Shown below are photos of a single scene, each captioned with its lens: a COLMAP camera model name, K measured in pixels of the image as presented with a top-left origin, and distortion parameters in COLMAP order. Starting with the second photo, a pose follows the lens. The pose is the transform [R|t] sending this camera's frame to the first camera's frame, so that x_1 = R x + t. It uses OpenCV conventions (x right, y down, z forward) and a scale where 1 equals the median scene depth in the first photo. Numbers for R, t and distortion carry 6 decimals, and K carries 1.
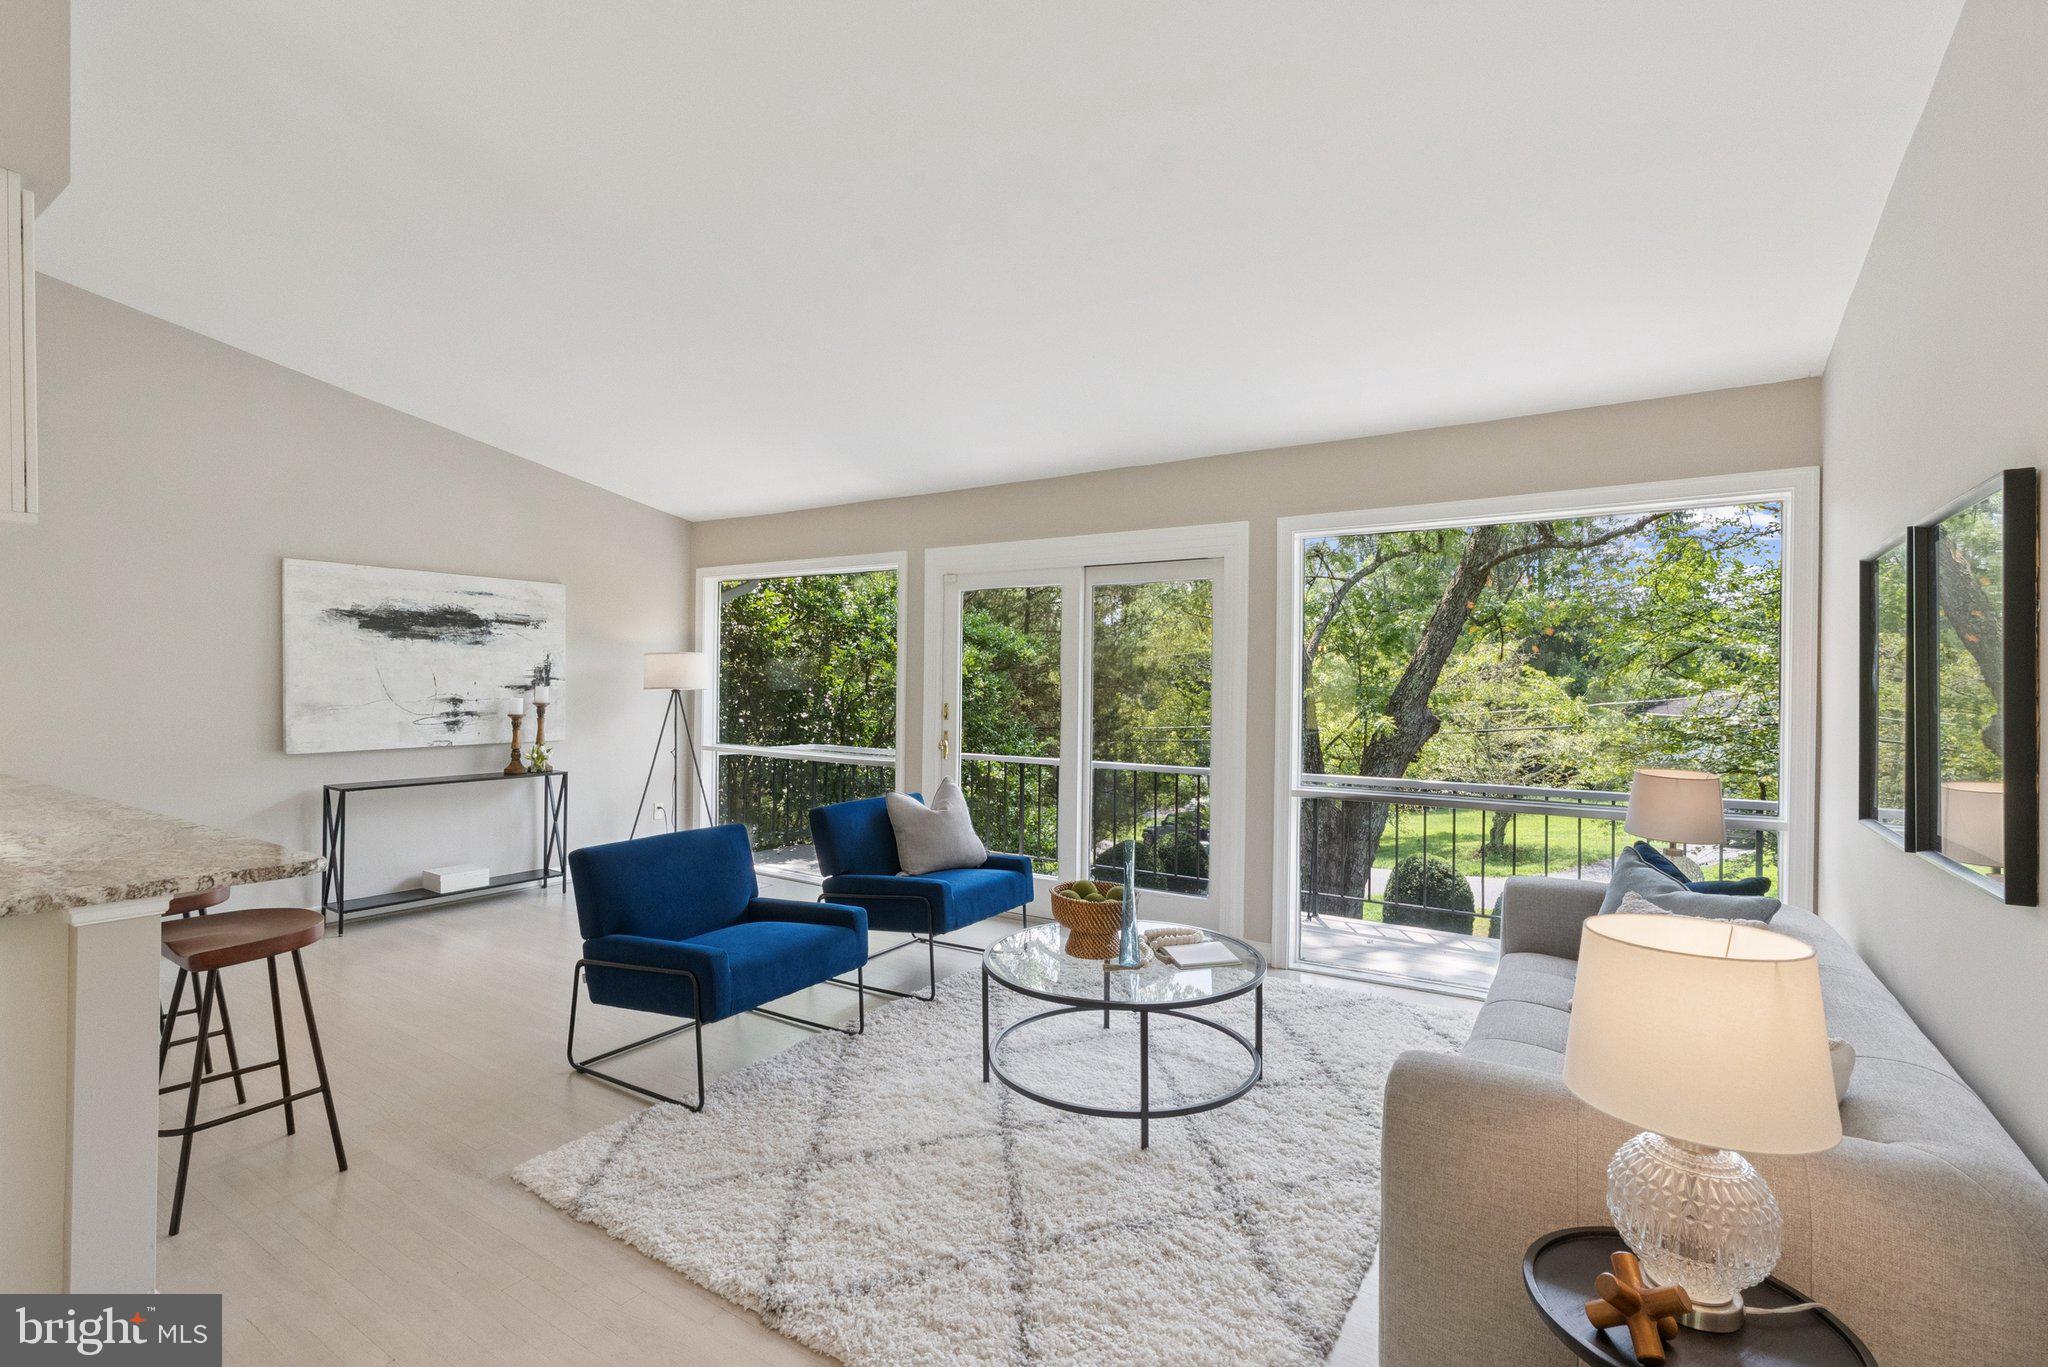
lens RADIAL K [[953.1, 0, 1014.1], [0, 953.1, 680.2], [0, 0, 1]] dist [-0.007033, 0.002196]
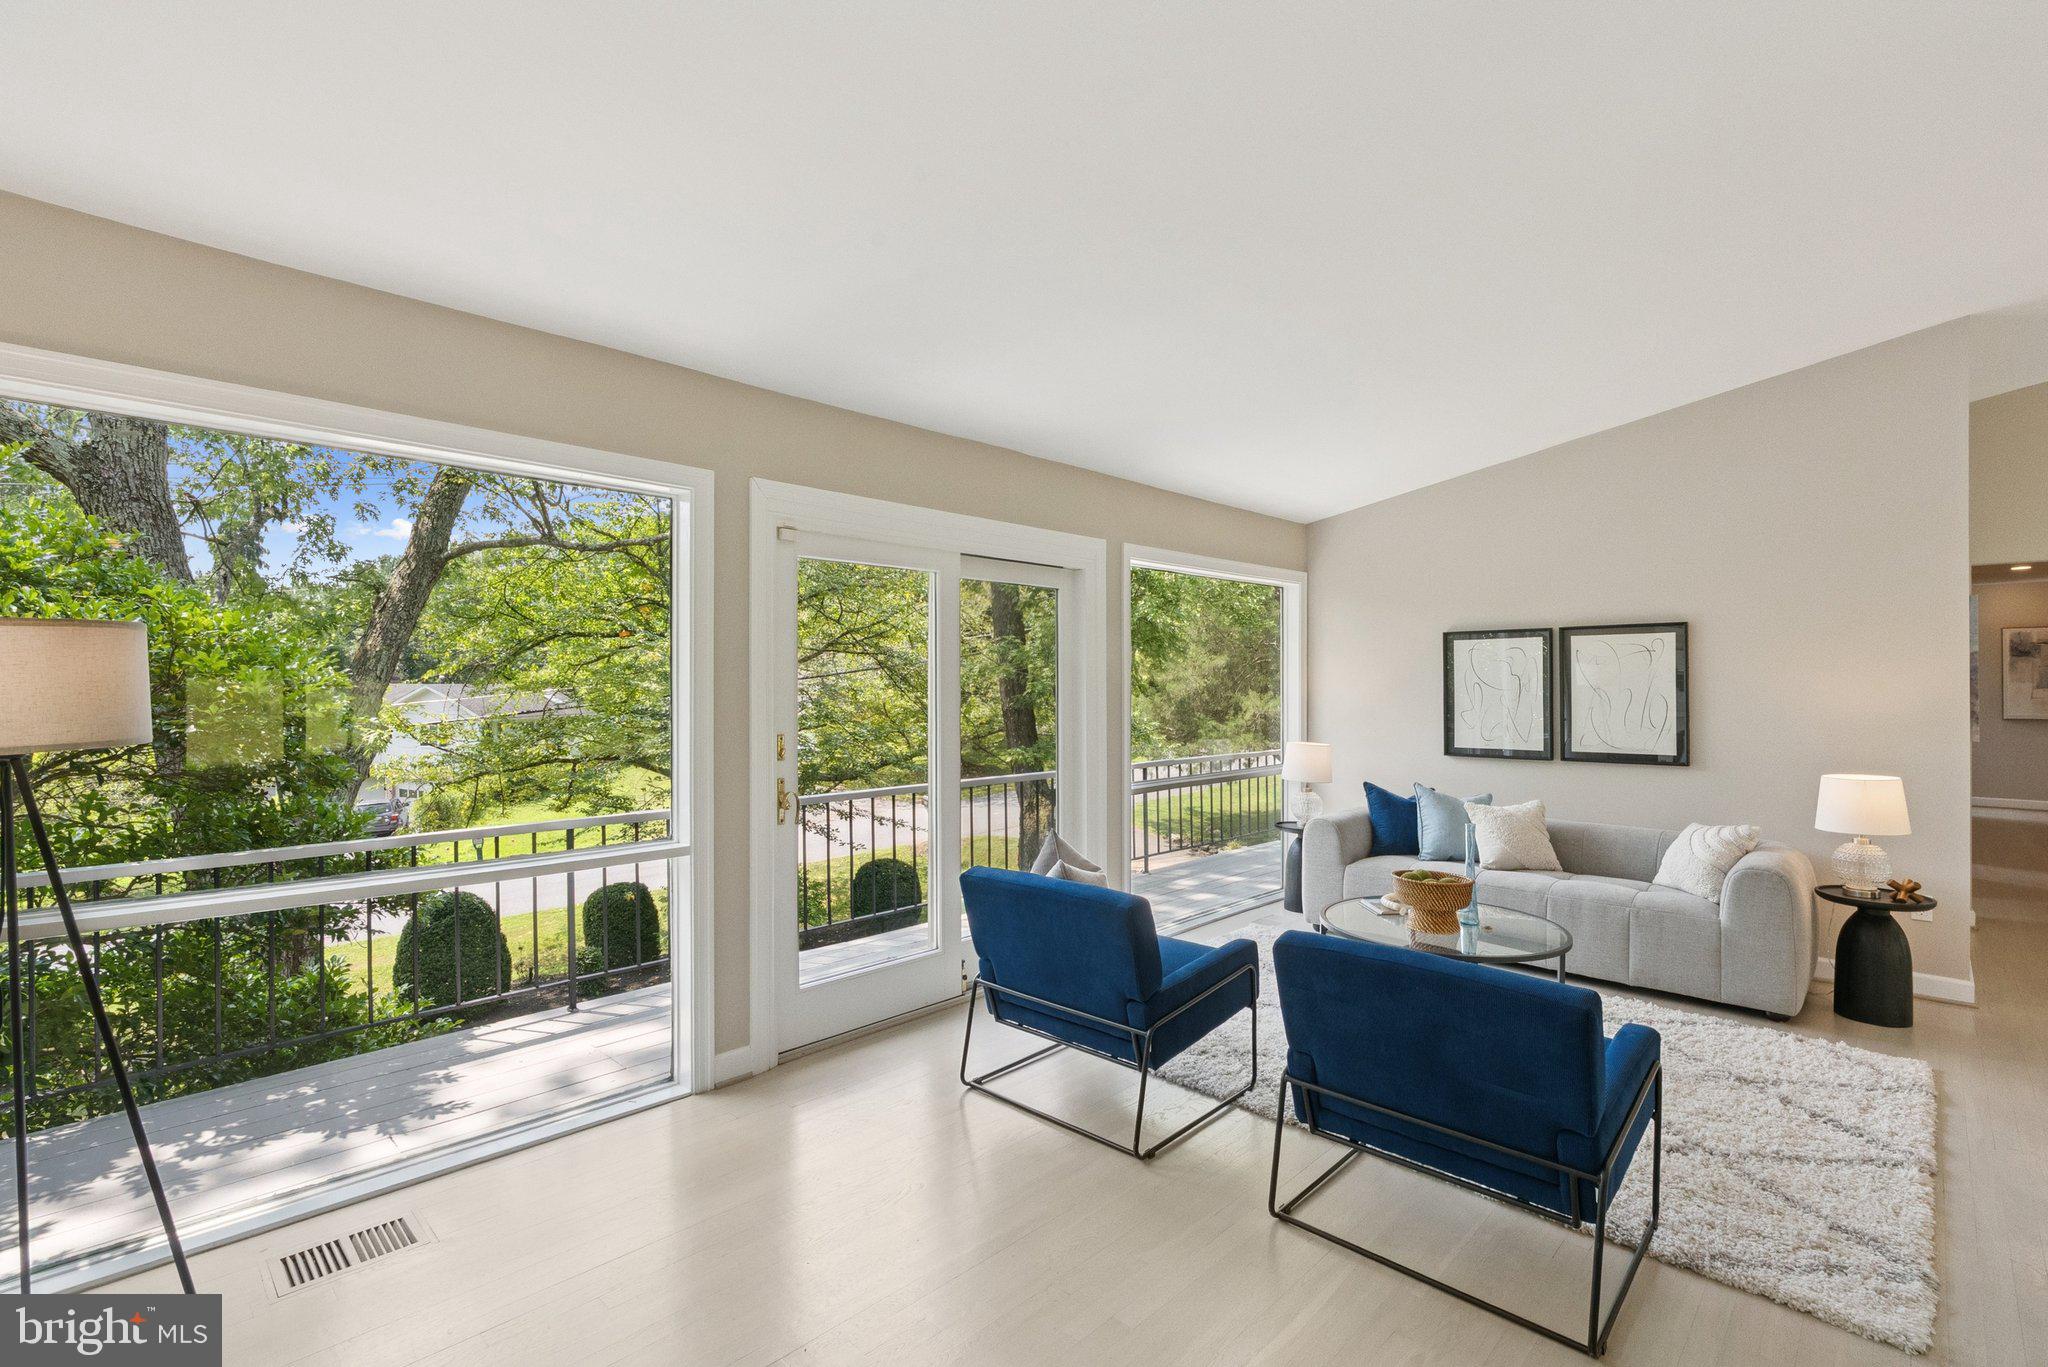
lens RADIAL K [[953.1, 0, 1031.6], [0, 953.1, 684.5], [0, 0, 1]] dist [-0.007033, 0.002196]
pose [[0.159323, -0.010348, 0.987172, -0.675342], [-0.000170, 0.999945, 0.010509, -0.014400], [-0.987227, -0.001842, 0.159312, 0.771278]]
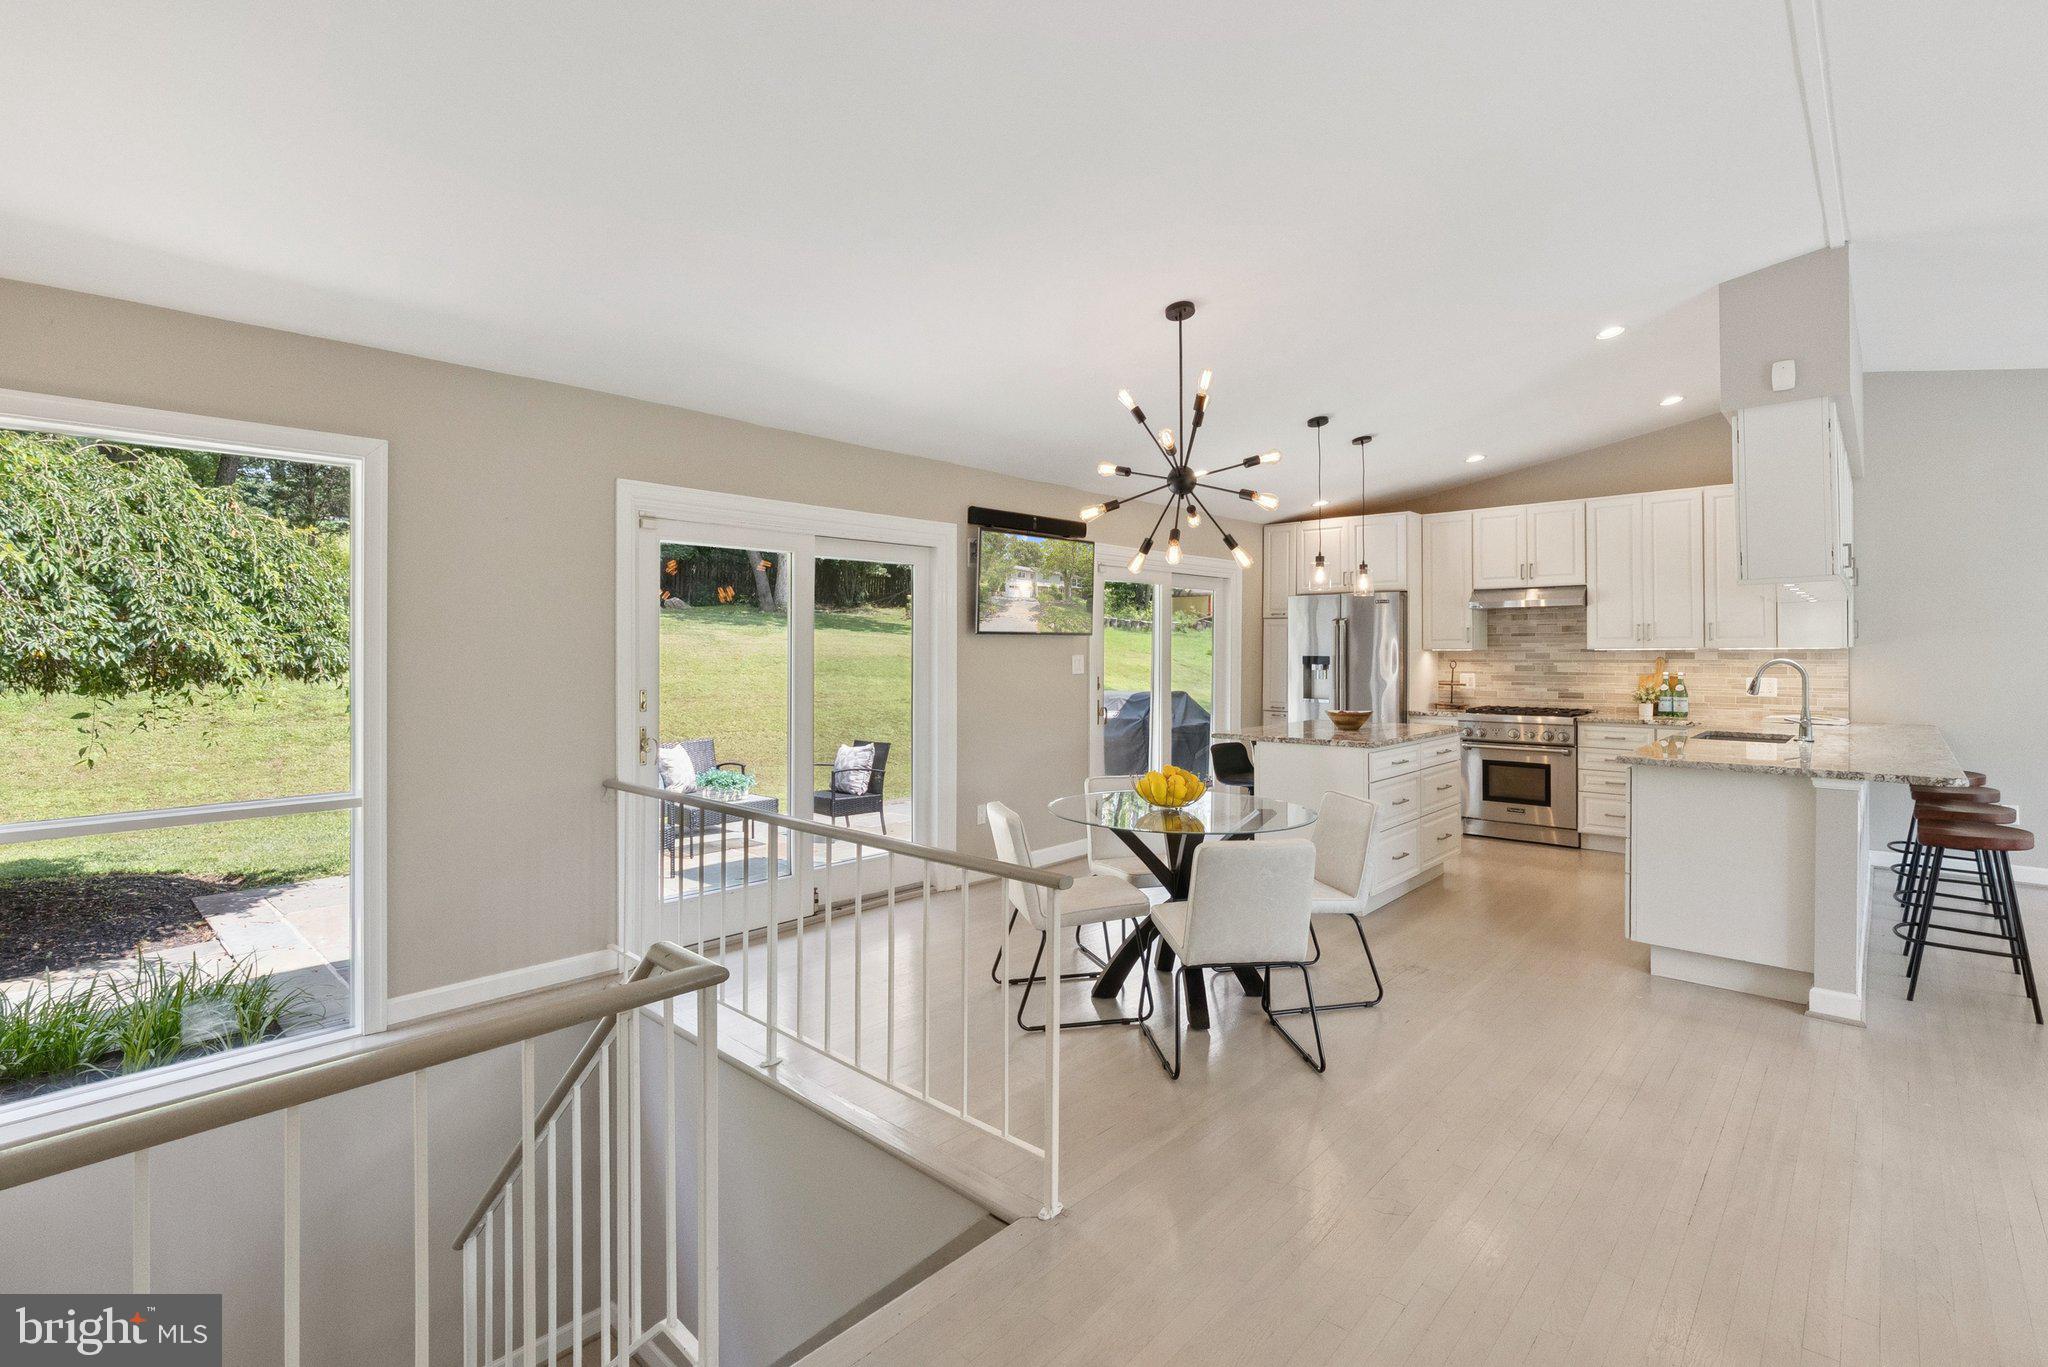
lens RADIAL K [[953.1, 0, 1024.9], [0, 953.1, 650.5], [0, 0, 1]] dist [-0.007033, 0.002196]
pose [[-0.144280, -0.010535, -0.989481, 0.421527], [0.000092, 0.999943, -0.010660, -0.002443], [0.989537, -0.001629, -0.144270, -0.121097]]
